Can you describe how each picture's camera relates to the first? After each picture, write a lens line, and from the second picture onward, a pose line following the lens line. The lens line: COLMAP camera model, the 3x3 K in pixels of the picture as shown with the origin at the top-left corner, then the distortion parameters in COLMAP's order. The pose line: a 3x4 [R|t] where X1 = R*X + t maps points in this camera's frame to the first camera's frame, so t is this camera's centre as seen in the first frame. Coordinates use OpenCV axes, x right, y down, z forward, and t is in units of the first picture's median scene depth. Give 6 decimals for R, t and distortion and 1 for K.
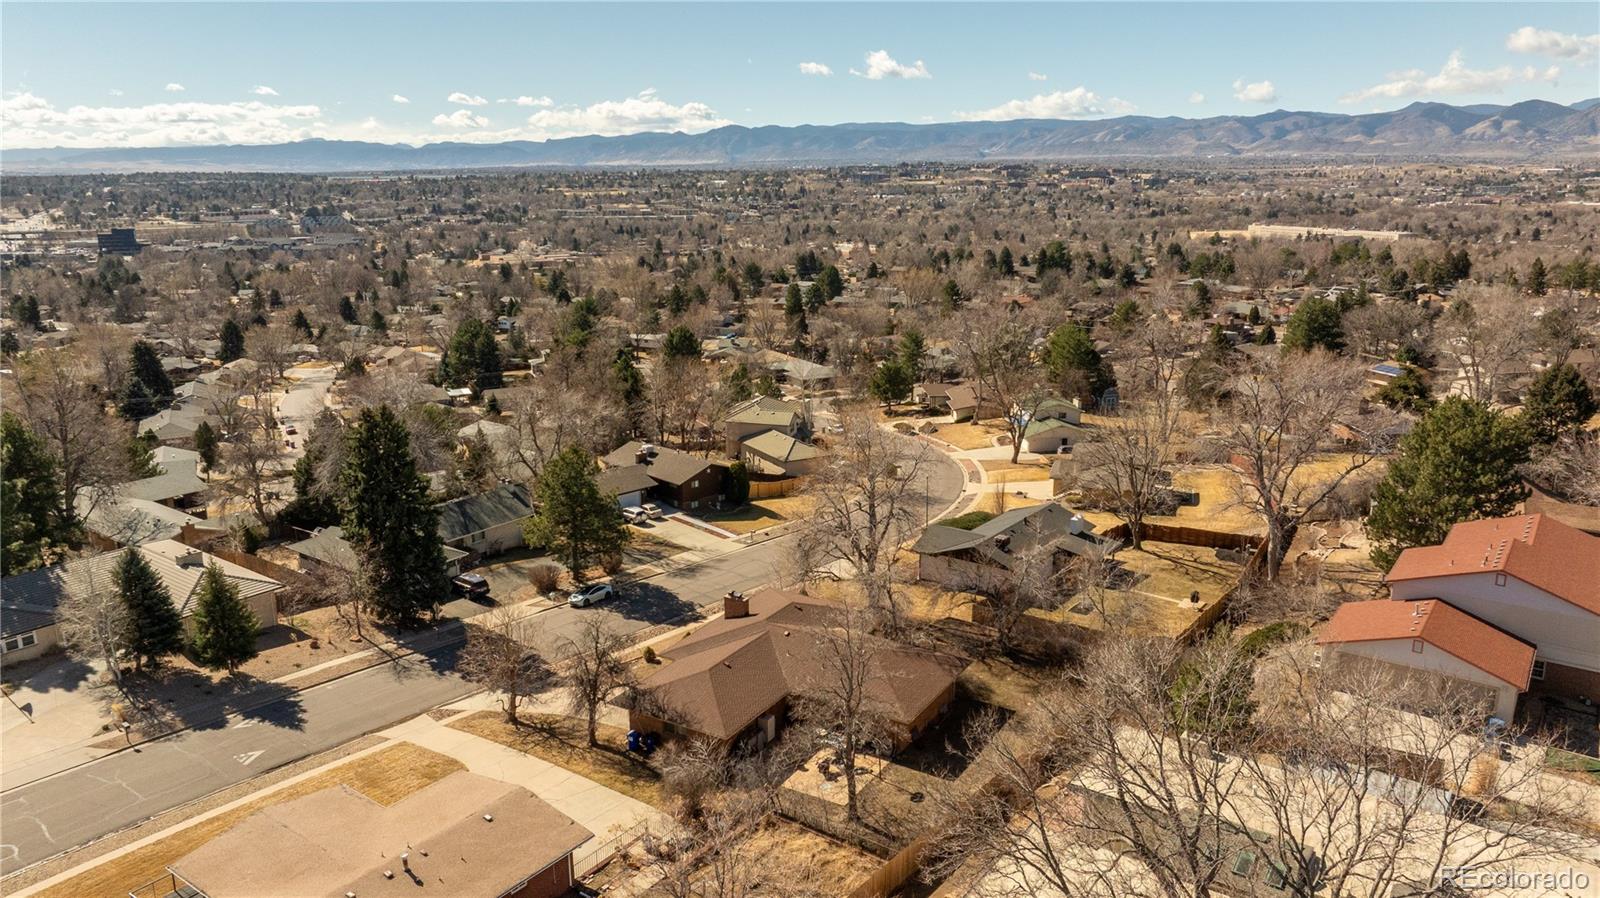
lens RADIAL K [[1242.2, 0, 800.0], [0, 1242.2, 449.0], [0, 0, 1]] dist [-0.069089, 0.140808]
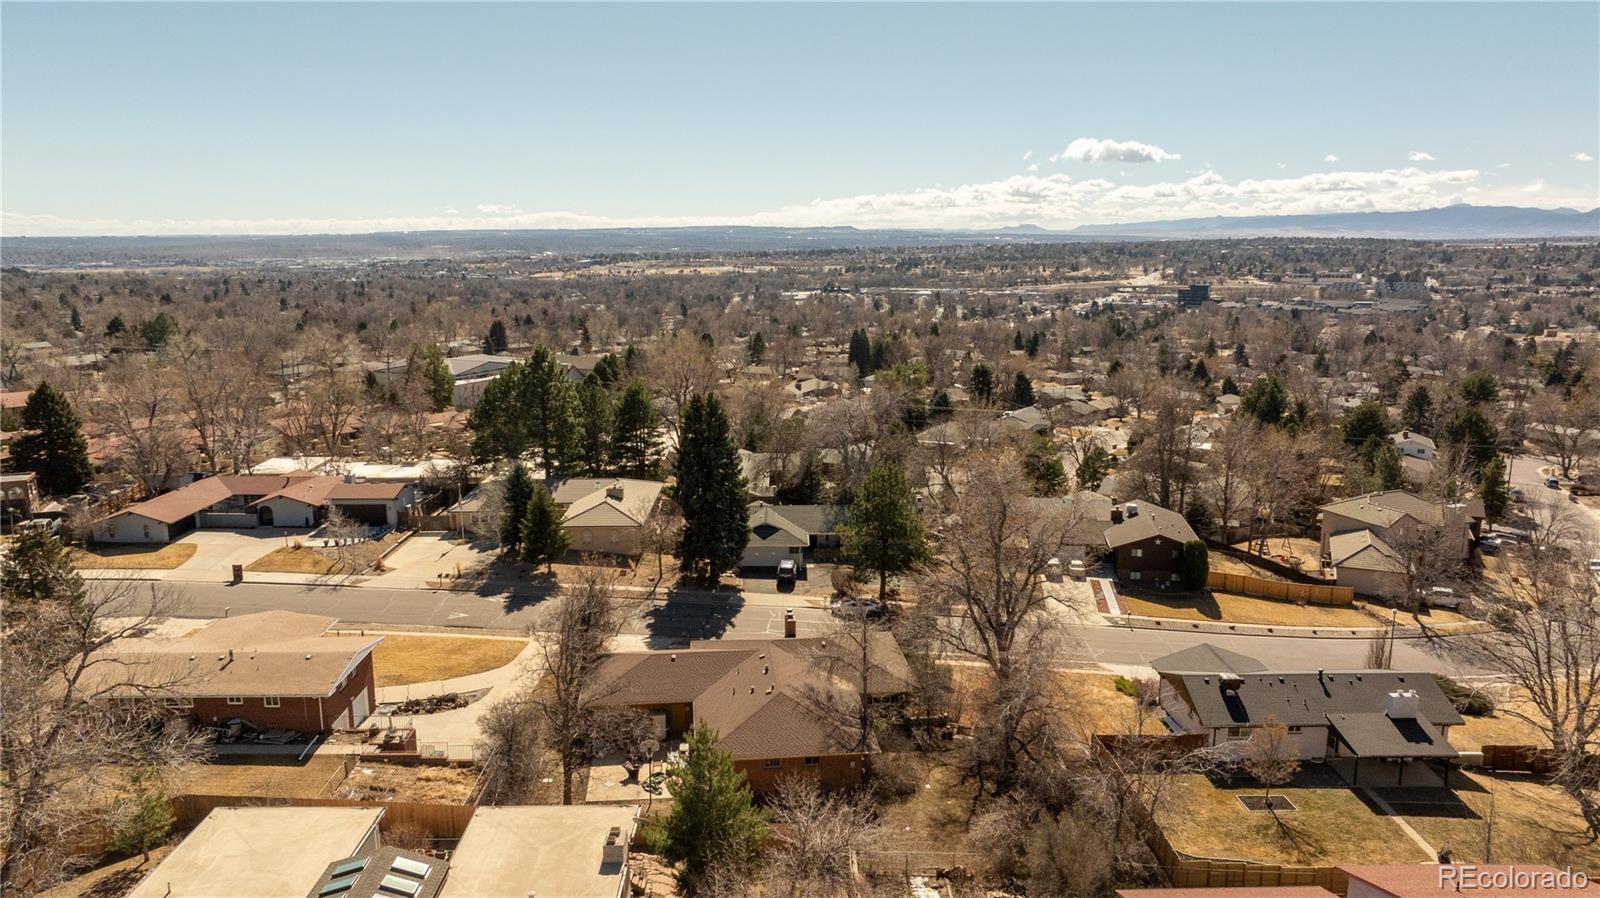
lens RADIAL K [[1242.2, 0, 800.0], [0, 1242.2, 449.0], [0, 0, 1]] dist [-0.069089, 0.140808]
pose [[0.586649, 0.141581, -0.797369, 0.093727], [-0.187392, 0.981610, 0.036425, -0.006329], [0.787863, 0.128052, 0.602391, 0.053225]]
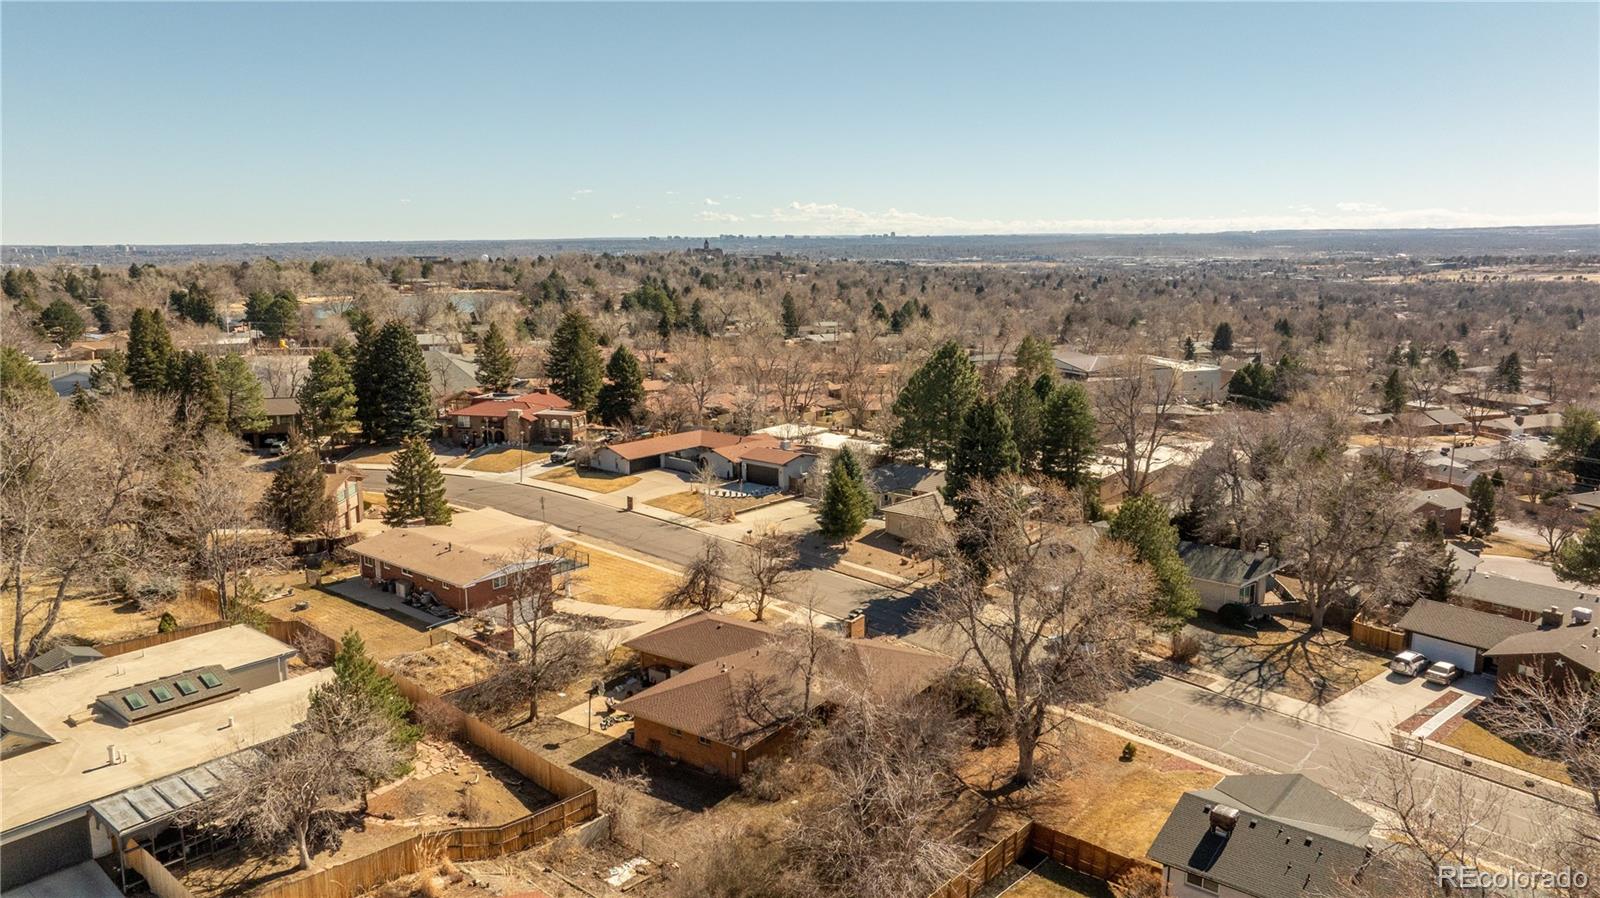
lens RADIAL K [[1242.2, 0, 800.0], [0, 1242.2, 449.0], [0, 0, 1]] dist [-0.069089, 0.140808]
pose [[-0.149126, 0.172155, -0.973717, 0.113744], [-0.224472, 0.953125, 0.202892, -0.024119], [0.963003, 0.248828, -0.103492, 0.129018]]
